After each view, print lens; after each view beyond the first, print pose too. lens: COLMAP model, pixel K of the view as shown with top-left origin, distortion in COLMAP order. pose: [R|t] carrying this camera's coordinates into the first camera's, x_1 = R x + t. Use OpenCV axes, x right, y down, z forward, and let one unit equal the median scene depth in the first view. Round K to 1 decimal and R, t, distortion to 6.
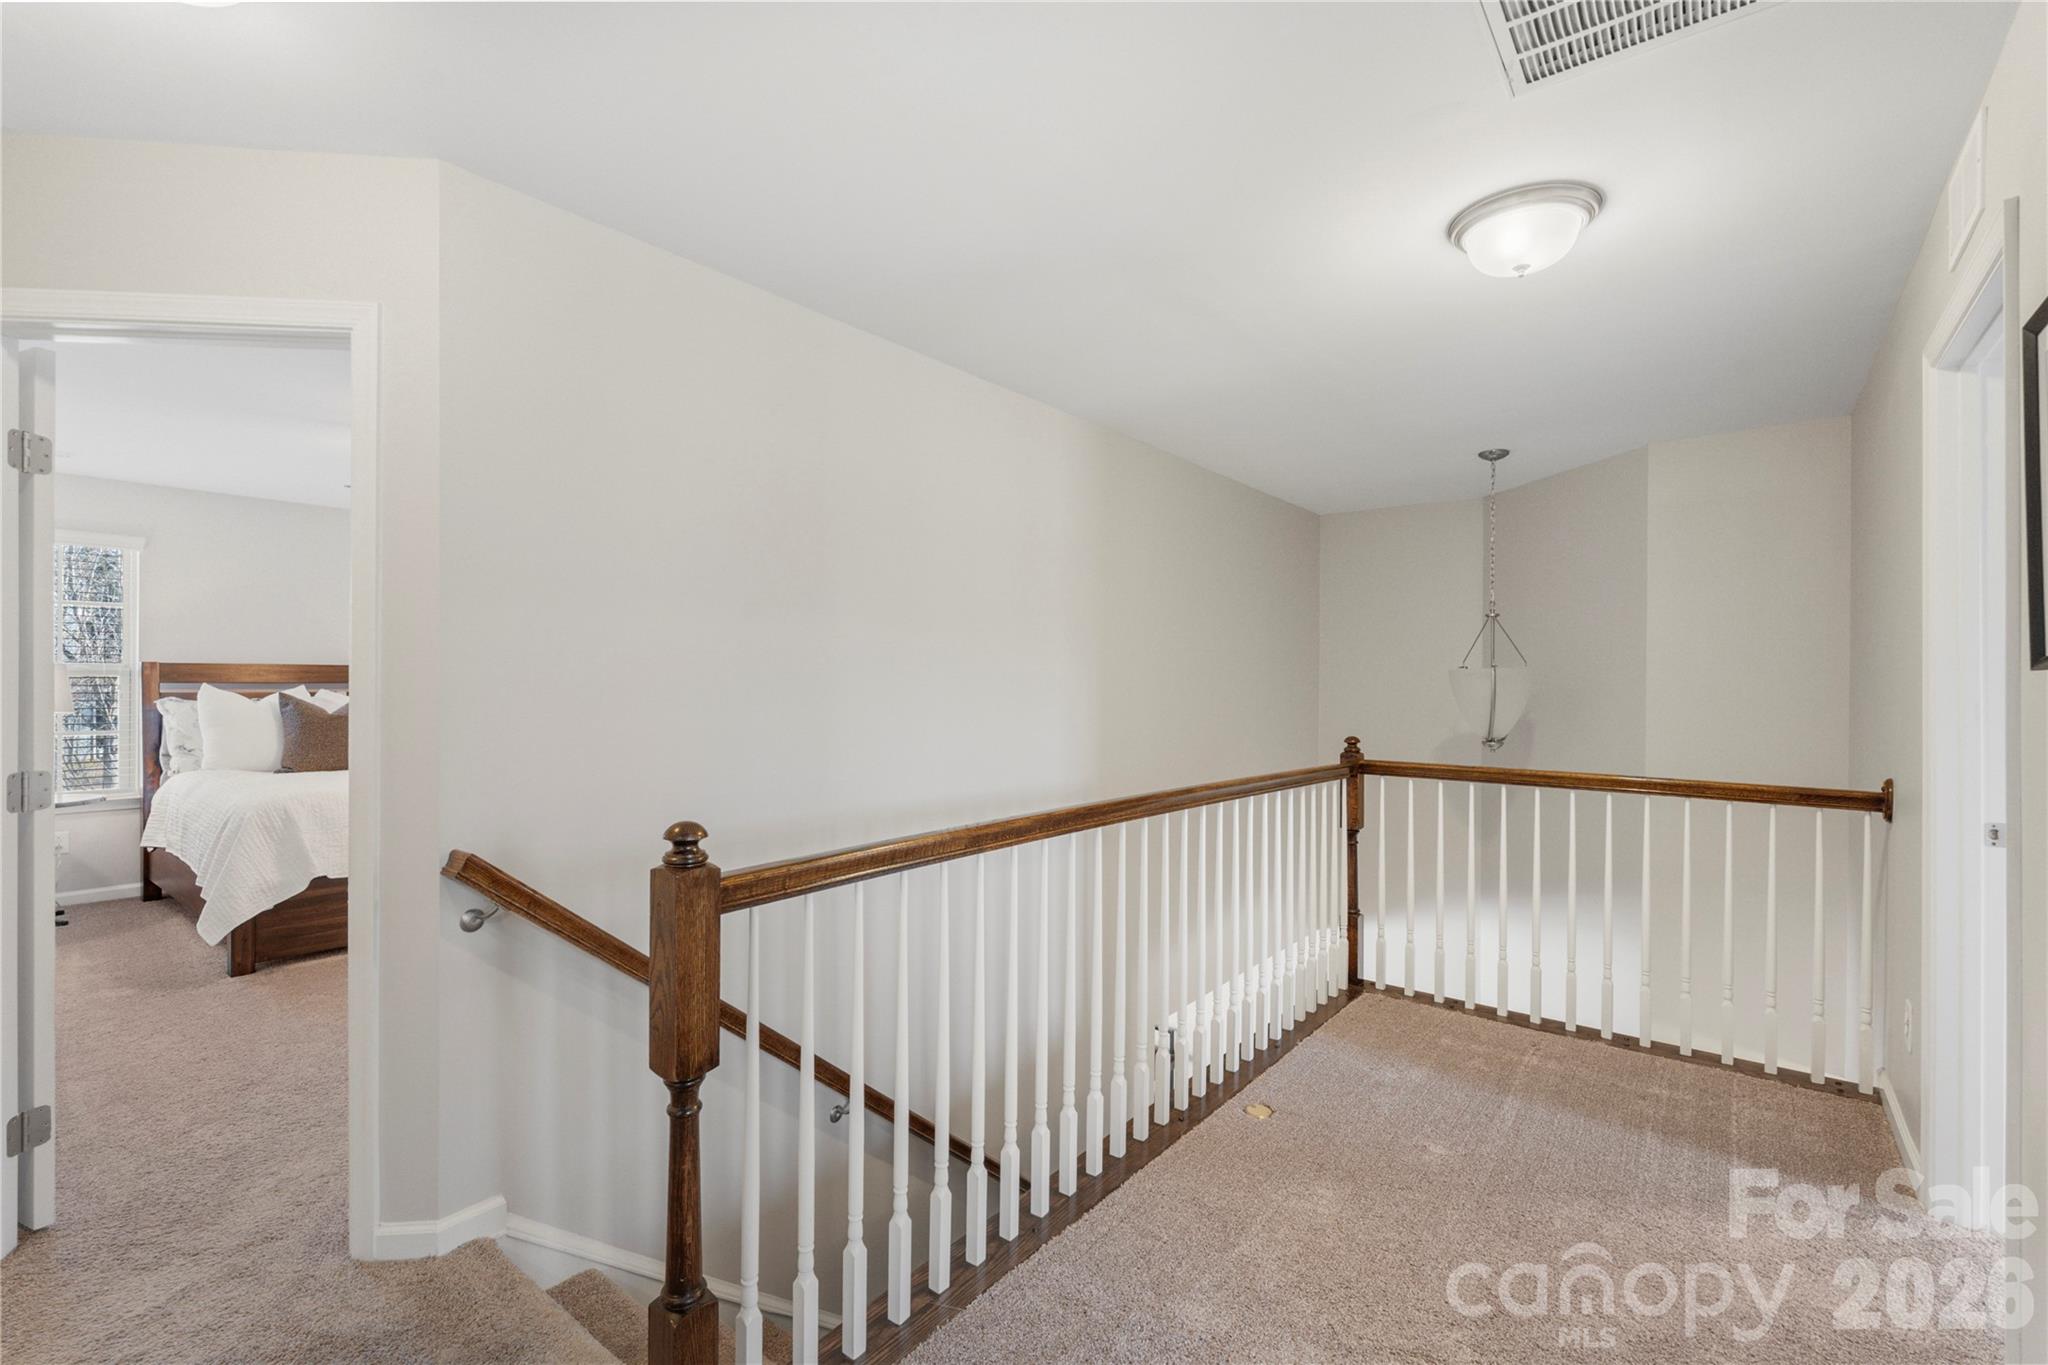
lens RADIAL K [[903.5, 0, 1018.8], [0, 903.5, 690.5], [0, 0, 1]] dist [-0.003149, 0.000834]
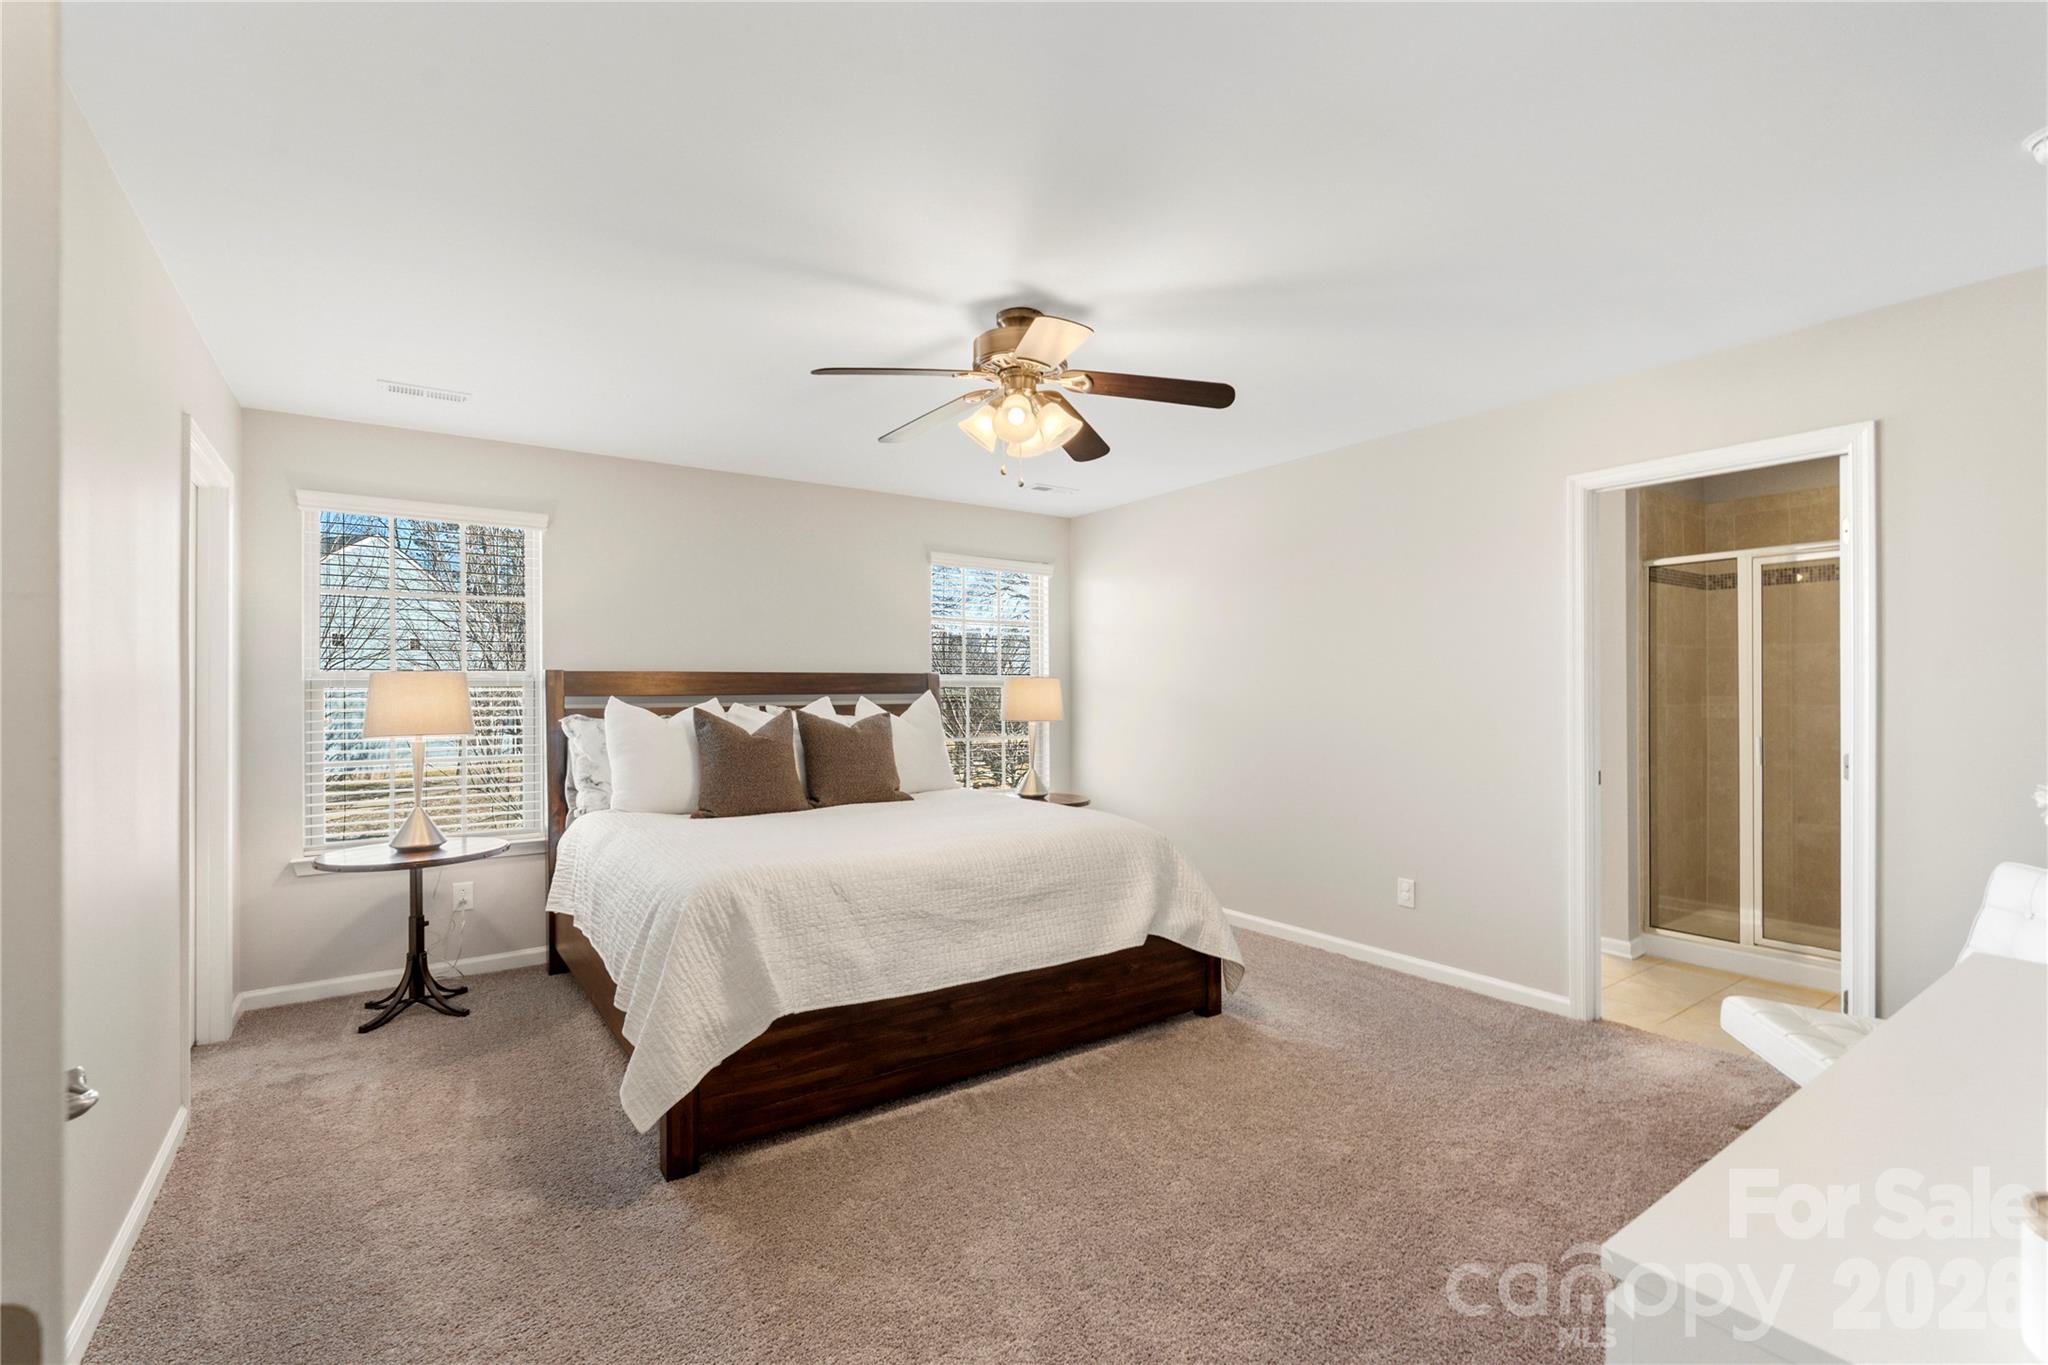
lens RADIAL K [[903.5, 0, 1026.3], [0, 903.5, 685.3], [0, 0, 1]] dist [-0.003149, 0.000834]
pose [[0.960152, -0.011569, -0.279239, -0.347028], [0.008769, 0.999898, -0.011273, -0.005754], [0.279341, 0.008375, 0.960155, 0.356974]]
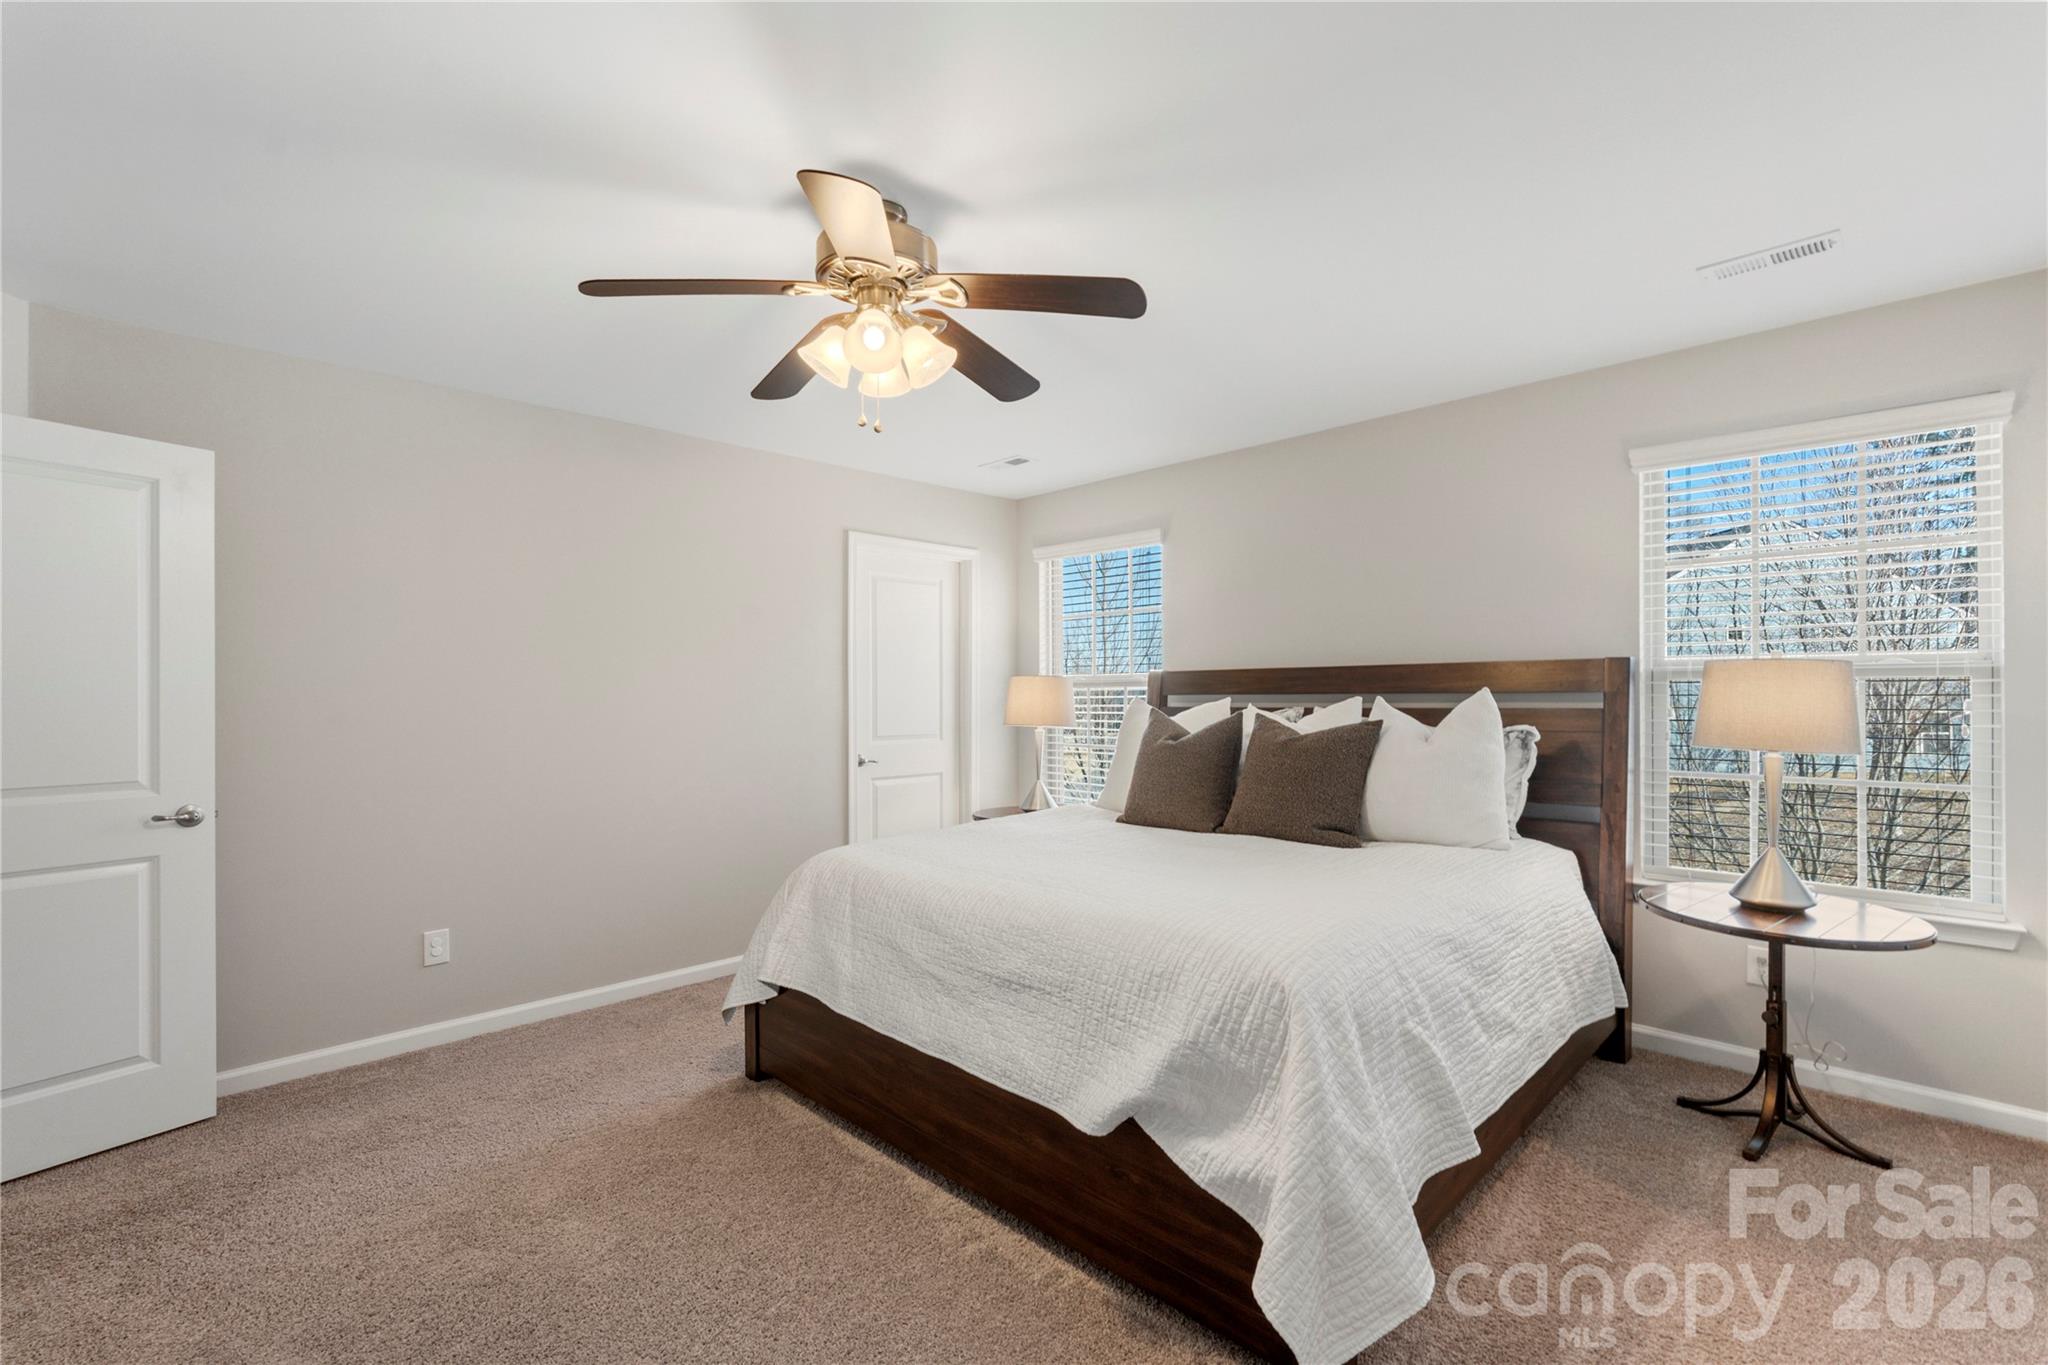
lens RADIAL K [[903.5, 0, 1026.1], [0, 903.5, 693.2], [0, 0, 1]] dist [-0.003149, 0.000834]
pose [[-0.108722, -0.007325, -0.994045, -0.094318], [0.003516, 0.999964, -0.007753, -0.004916], [0.994066, -0.004338, -0.108692, 0.975104]]
